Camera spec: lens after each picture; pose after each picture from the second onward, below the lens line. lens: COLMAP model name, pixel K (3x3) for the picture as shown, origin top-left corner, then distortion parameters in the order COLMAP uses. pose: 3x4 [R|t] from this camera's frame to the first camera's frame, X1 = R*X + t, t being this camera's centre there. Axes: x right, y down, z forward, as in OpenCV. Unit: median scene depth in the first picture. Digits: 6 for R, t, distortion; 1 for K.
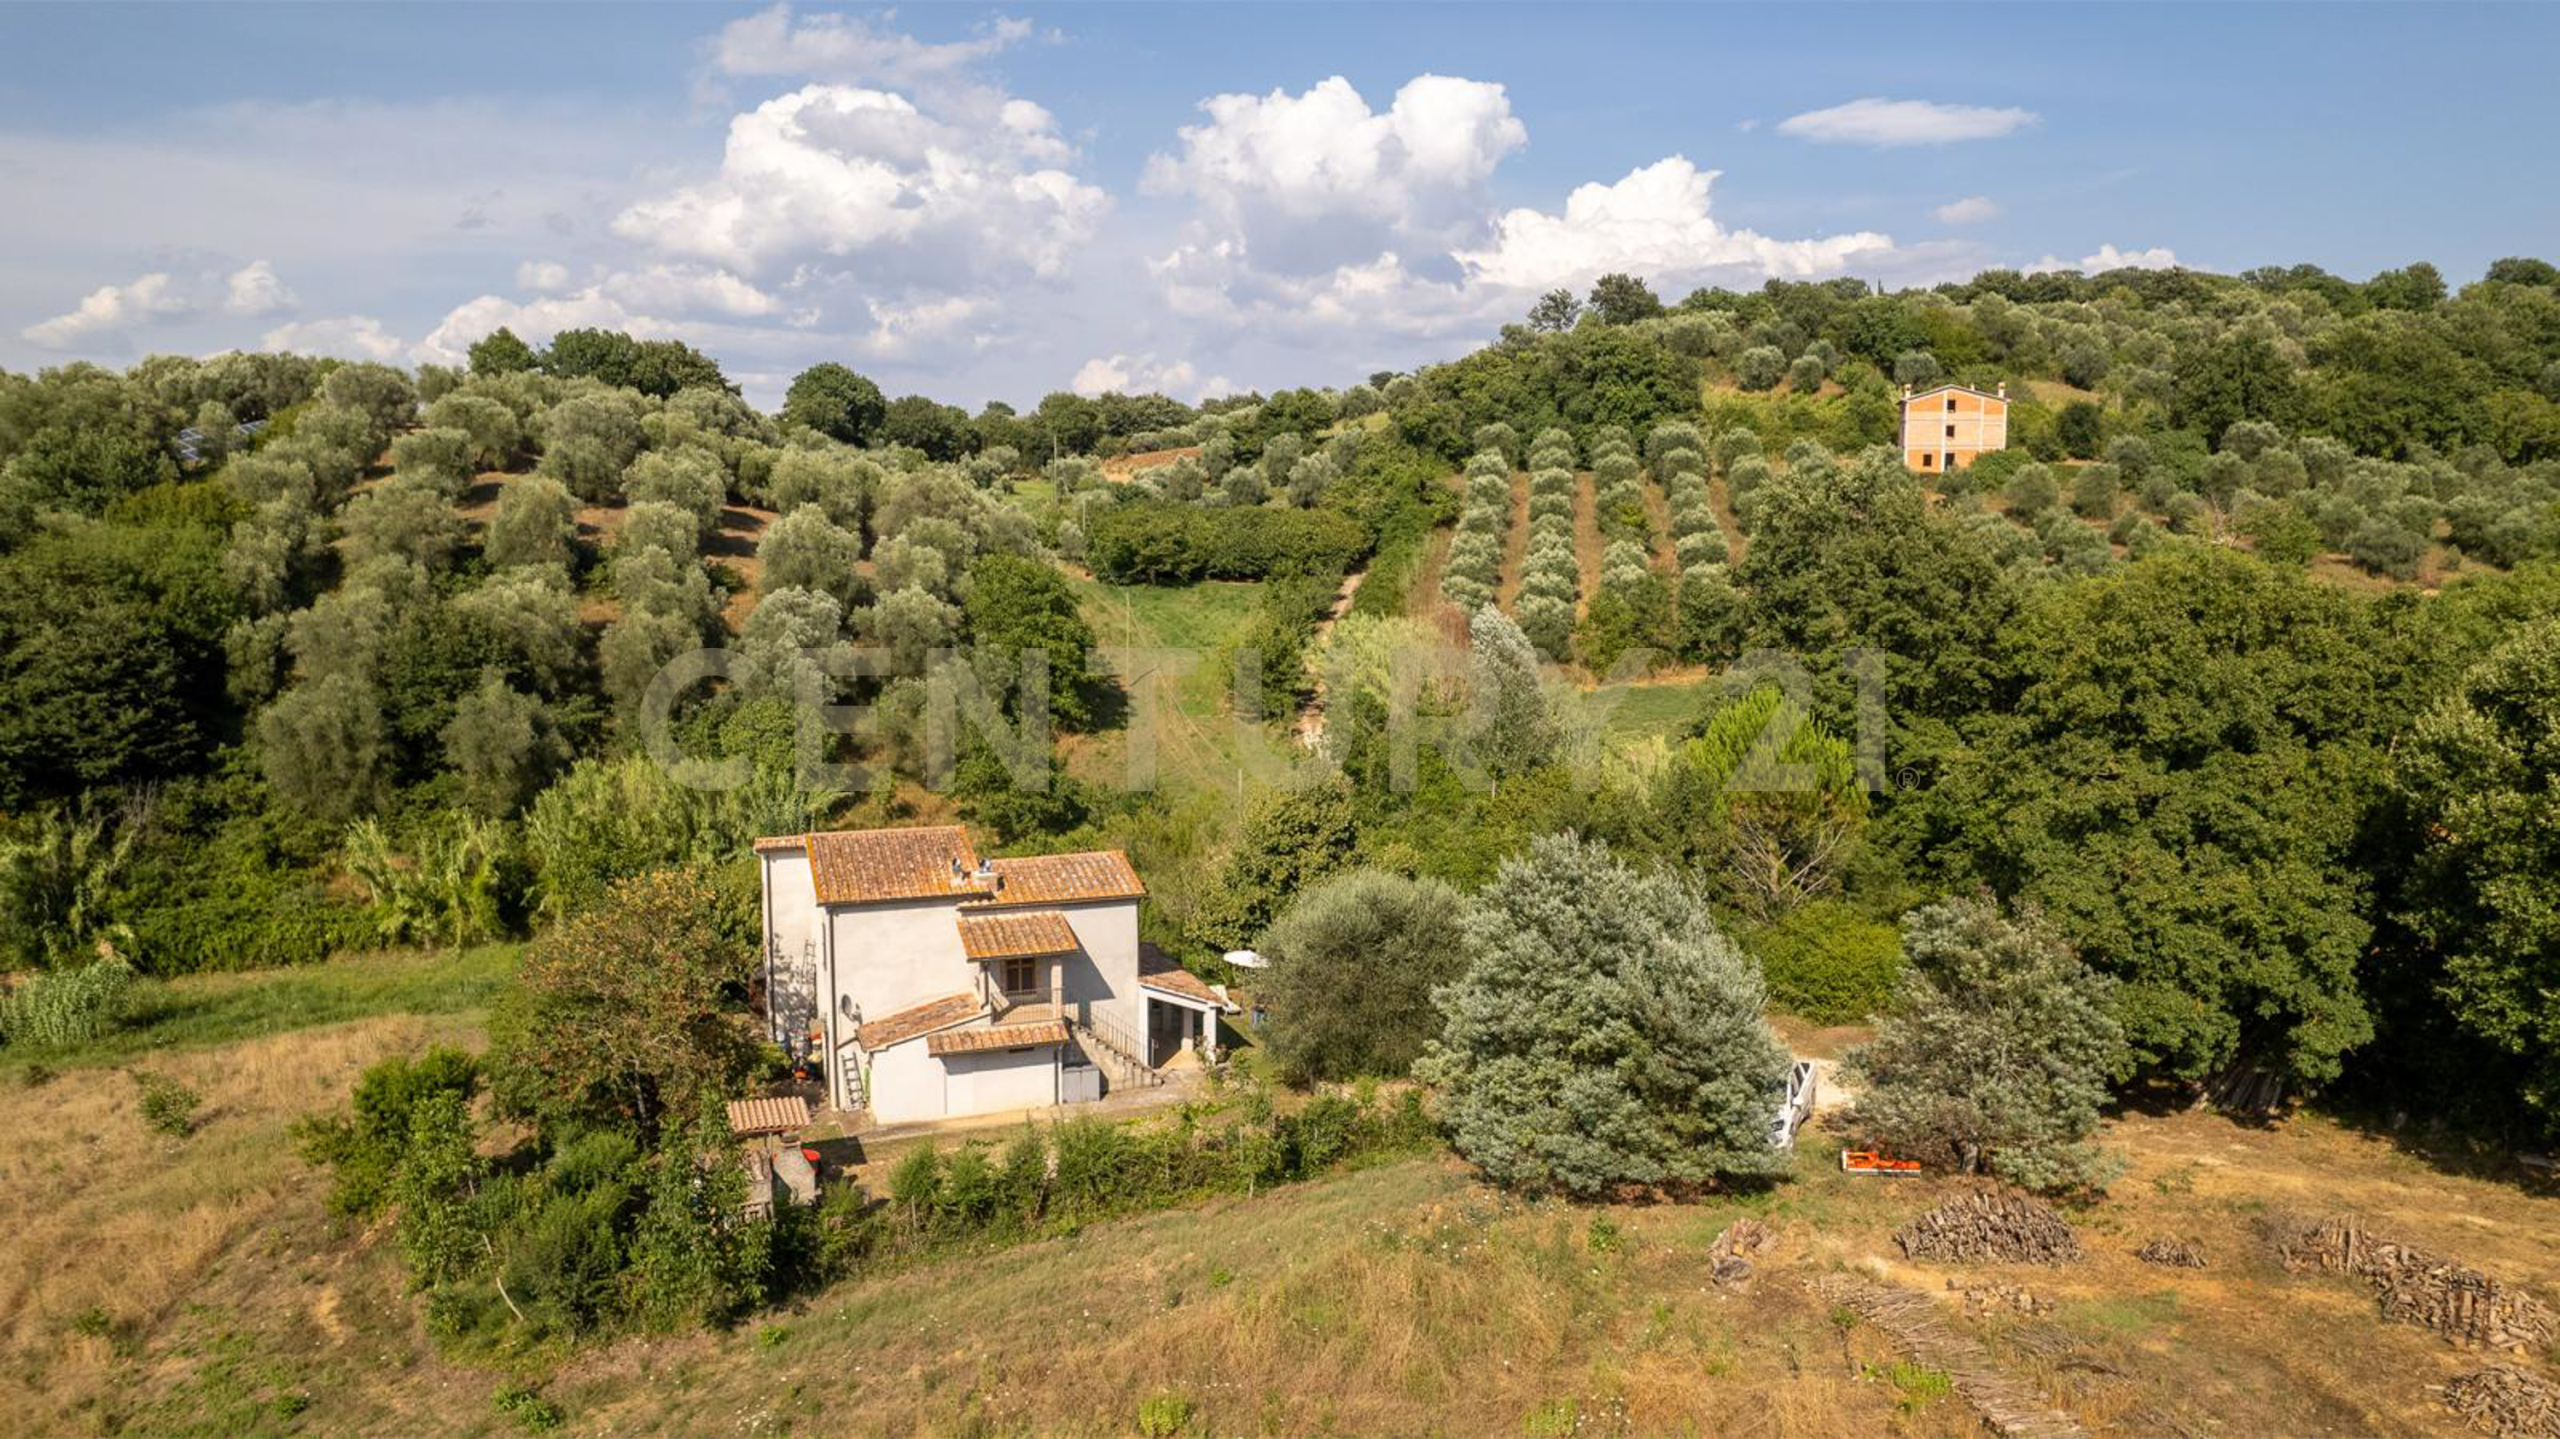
lens RADIAL K [[1653.0, 0, 1280.0], [0, 1653.0, 719.5], [0, 0, 1]] dist [-0.070667, 0.054272]
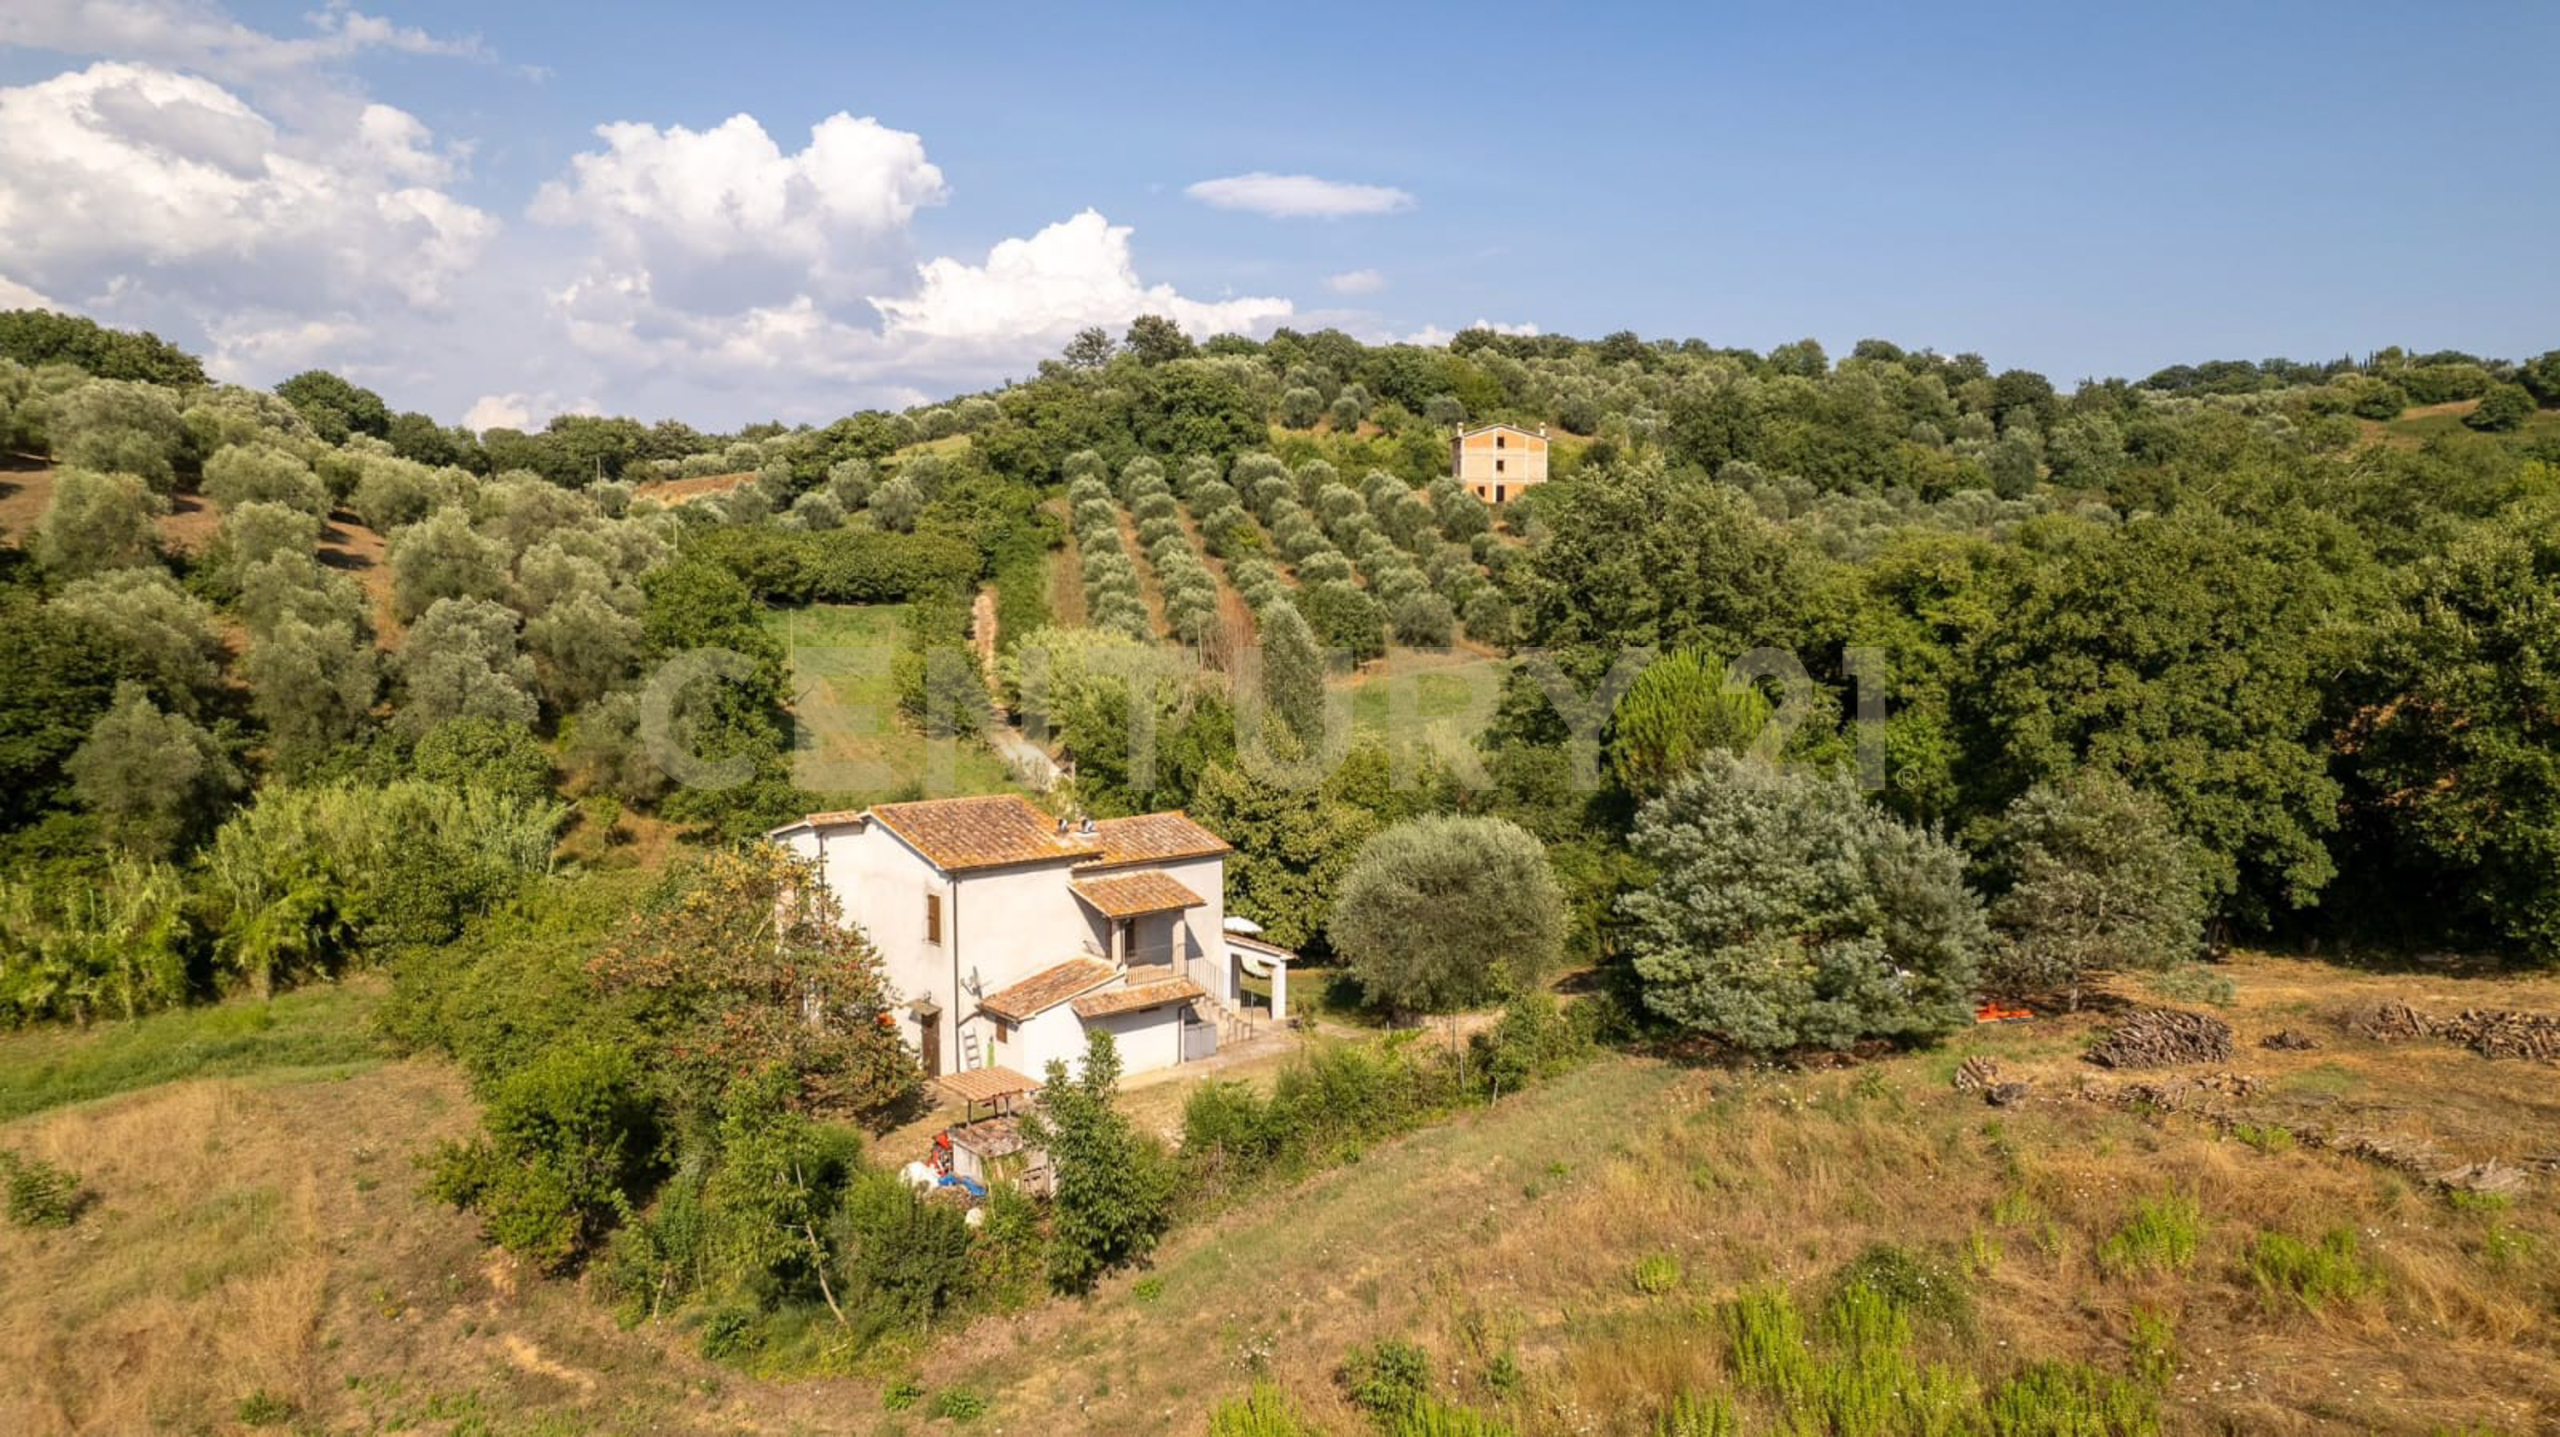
lens RADIAL K [[1641.8, 0, 1284.2], [0, 1641.8, 727.8], [0, 0, 1]] dist [-0.062513, 0.051463]
pose [[0.942025, -0.030790, 0.334126, -0.187139], [0.038730, 0.999103, -0.017124, 0.025037], [-0.333299, 0.029072, 0.942373, 0.025622]]
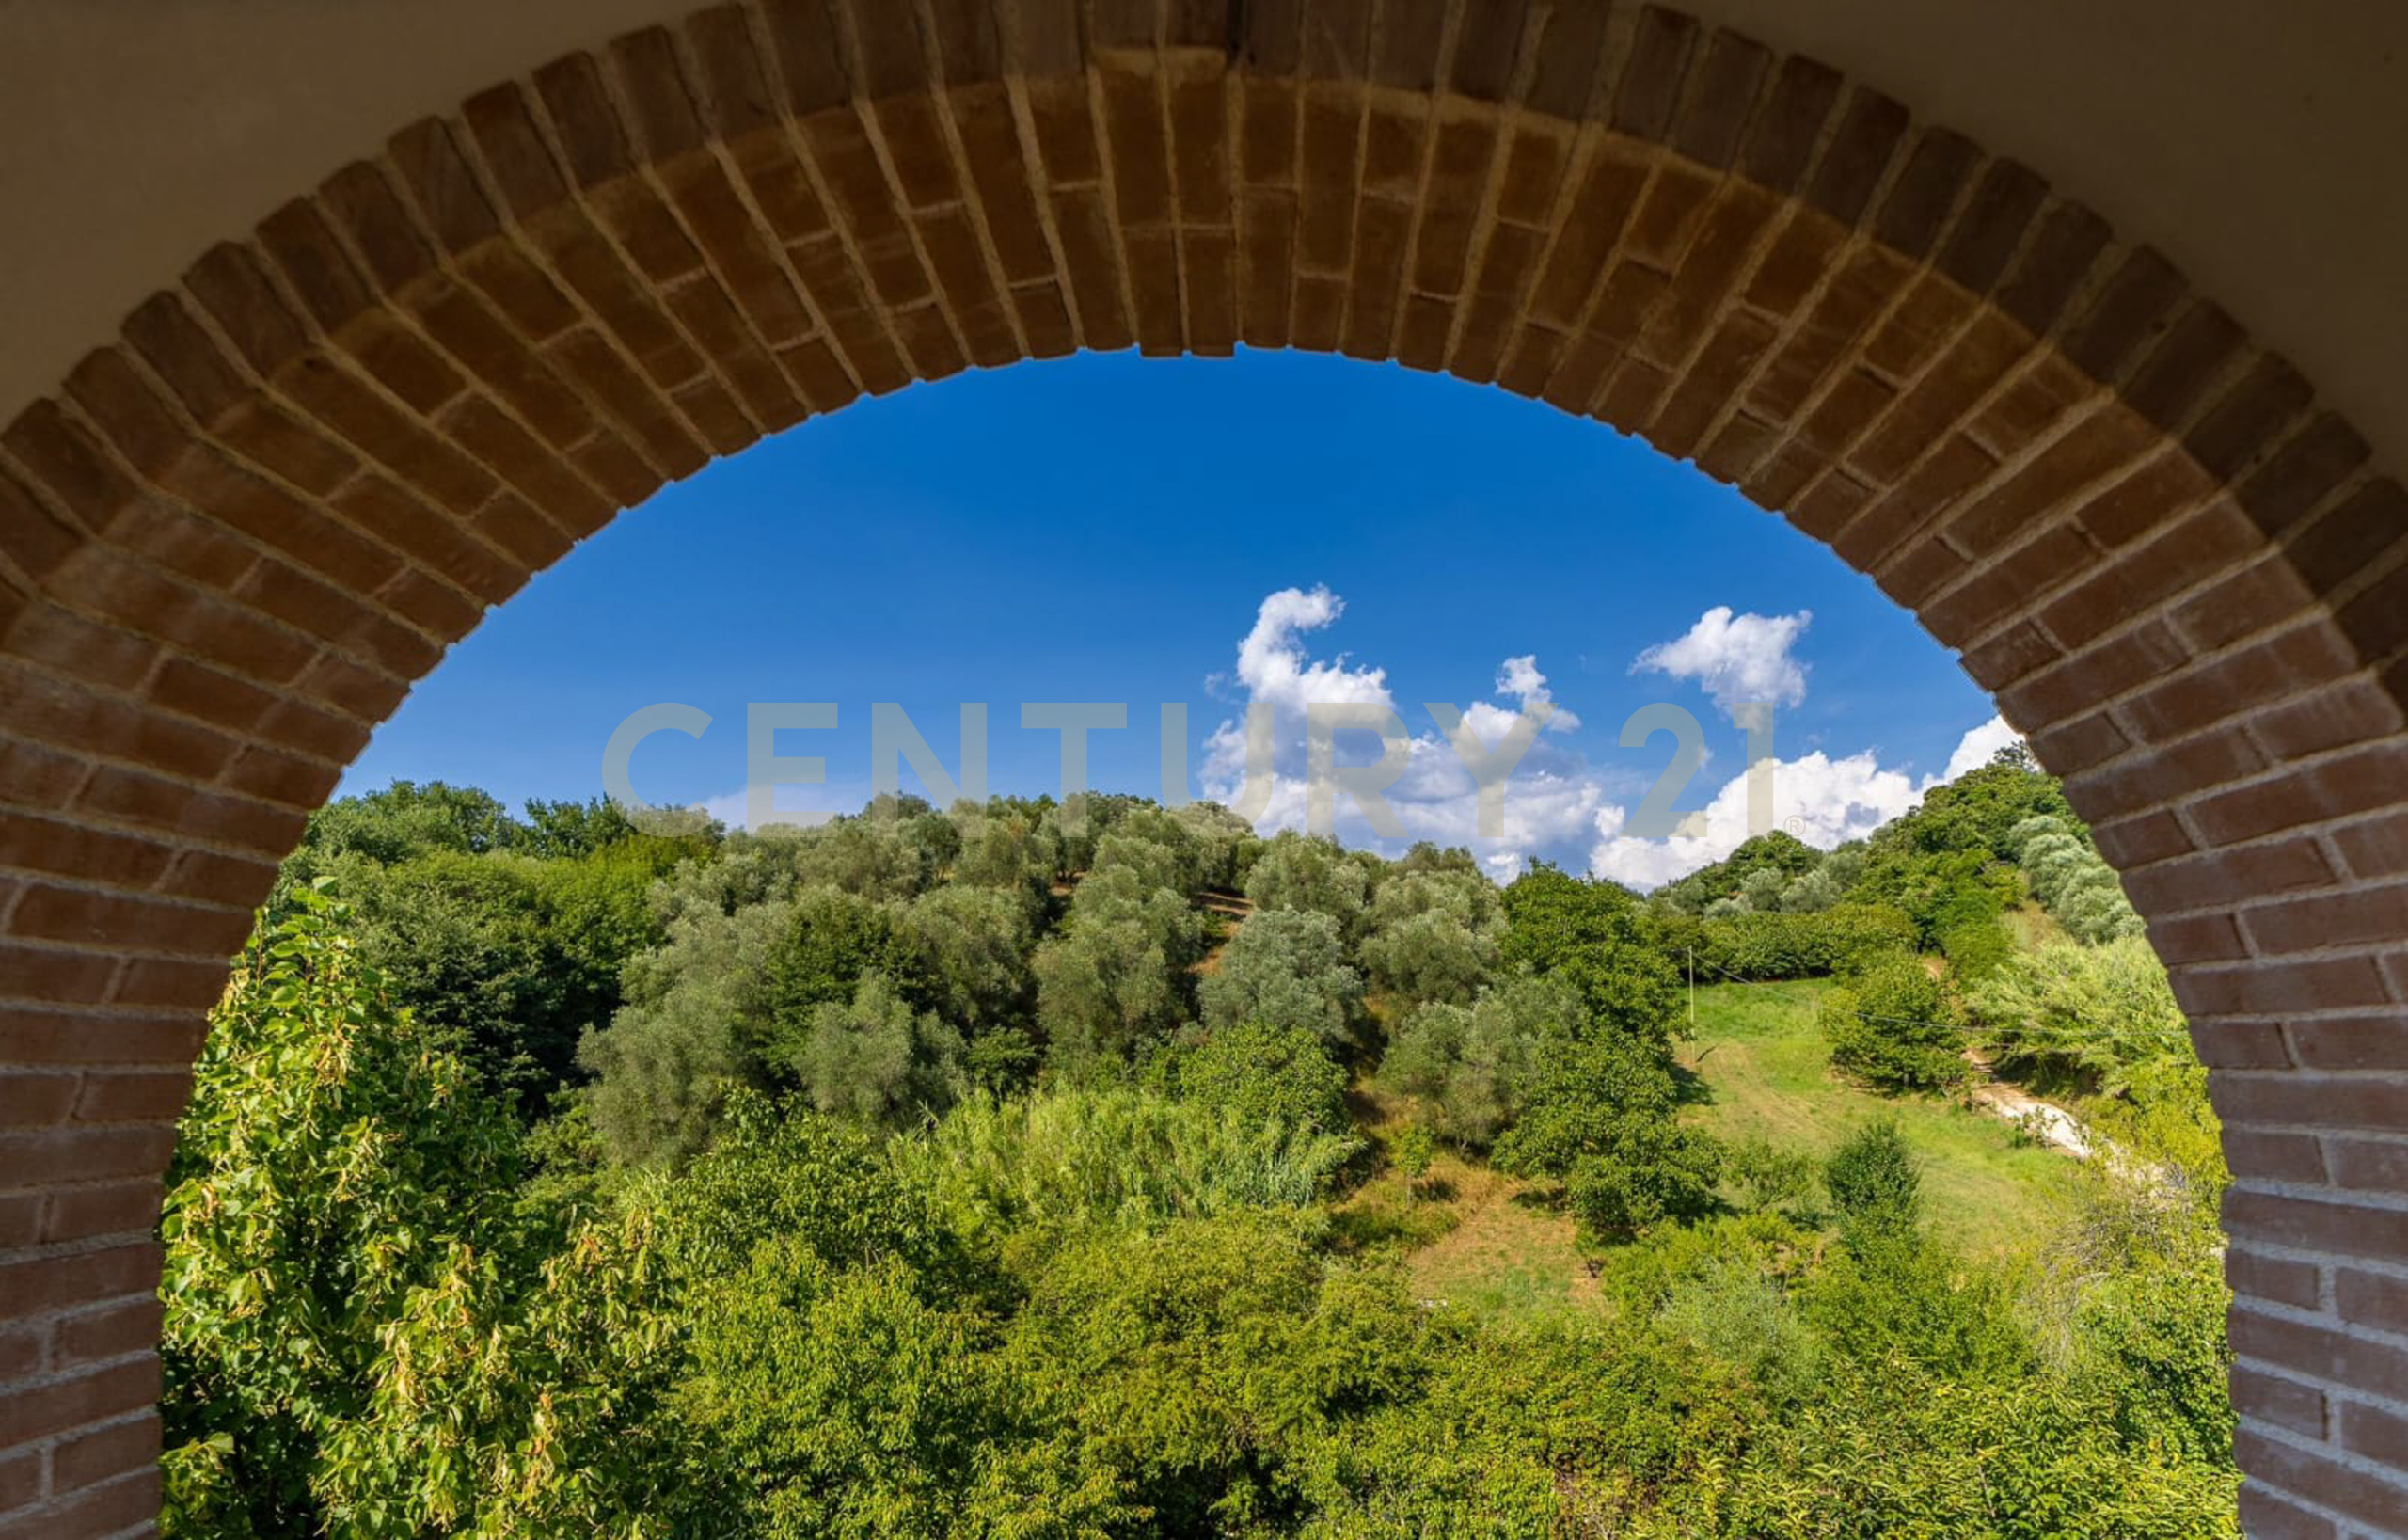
lens RADIAL K [[1163.6, 0, 1238.4], [0, 1163.6, 1013.2], [0, 0, 1]] dist [-0.012764, 0.000041]
pose [[0.940995, -0.042959, -0.335683, -0.146562], [-0.009046, 0.988363, -0.151845, 0.057983], [0.338300, 0.145922, 0.929656, 0.532458]]
